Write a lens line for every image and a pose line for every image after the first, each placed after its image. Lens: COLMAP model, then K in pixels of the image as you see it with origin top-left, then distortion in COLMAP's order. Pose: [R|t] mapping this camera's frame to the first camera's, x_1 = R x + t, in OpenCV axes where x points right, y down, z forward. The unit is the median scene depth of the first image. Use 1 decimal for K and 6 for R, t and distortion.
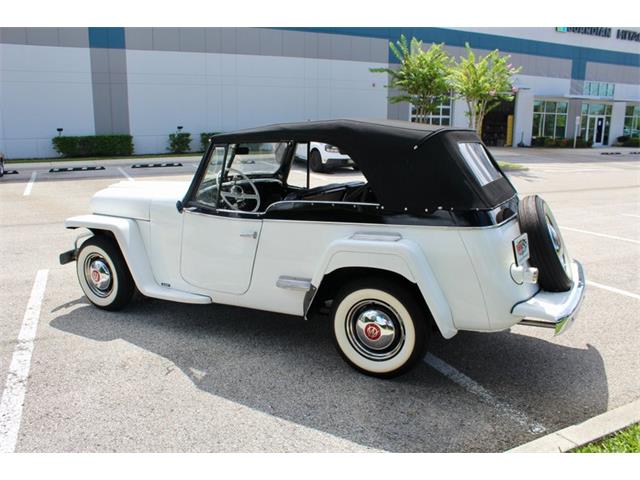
lens RADIAL K [[533.9, 0, 318.4], [0, 533.9, 242.7], [0, 0, 1]] dist [-0.162464, 0.140403]
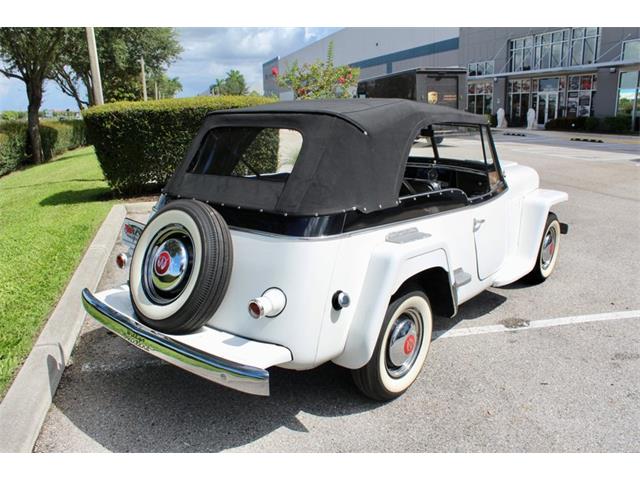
lens RADIAL K [[533.9, 0, 319.6], [0, 533.9, 242.8], [0, 0, 1]] dist [-0.162464, 0.140403]
pose [[-0.197556, 0.244714, -0.949256, 0.939974], [-0.197396, 0.938574, 0.283042, -0.240421], [0.960212, 0.243296, -0.137115, 1.094849]]
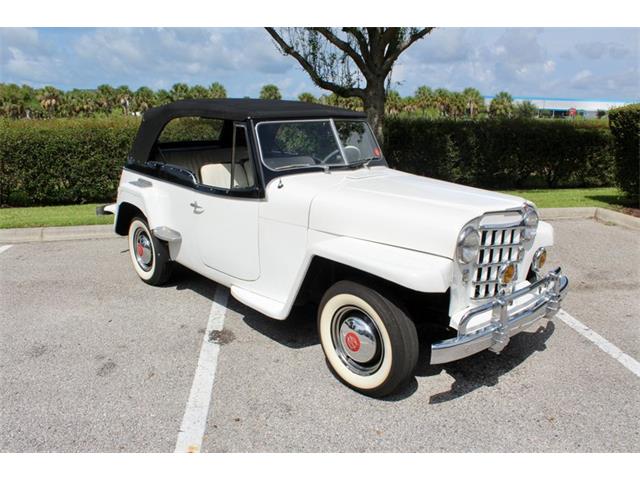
lens RADIAL K [[533.9, 0, 319.0], [0, 533.9, 242.6], [0, 0, 1]] dist [-0.162464, 0.140403]
pose [[-0.951798, -0.078047, 0.296630, -0.442712], [0.062373, 0.897631, 0.436313, -0.430031], [-0.300317, 0.433783, -0.849495, 2.004263]]
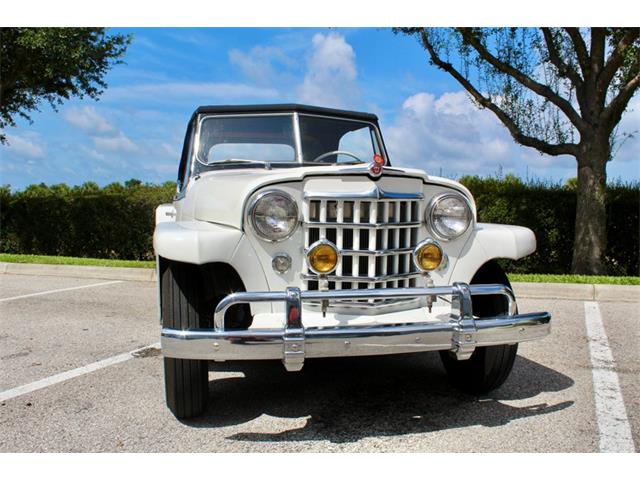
lens RADIAL K [[611.9, 0, 319.4], [0, 611.9, 241.7], [0, 0, 1]] dist [-0.086067, 0.000000]
pose [[-0.676353, -0.044140, 0.735254, -0.875063], [0.150367, 0.968908, 0.196488, -0.202372], [-0.721066, 0.243453, -0.648686, 1.721034]]
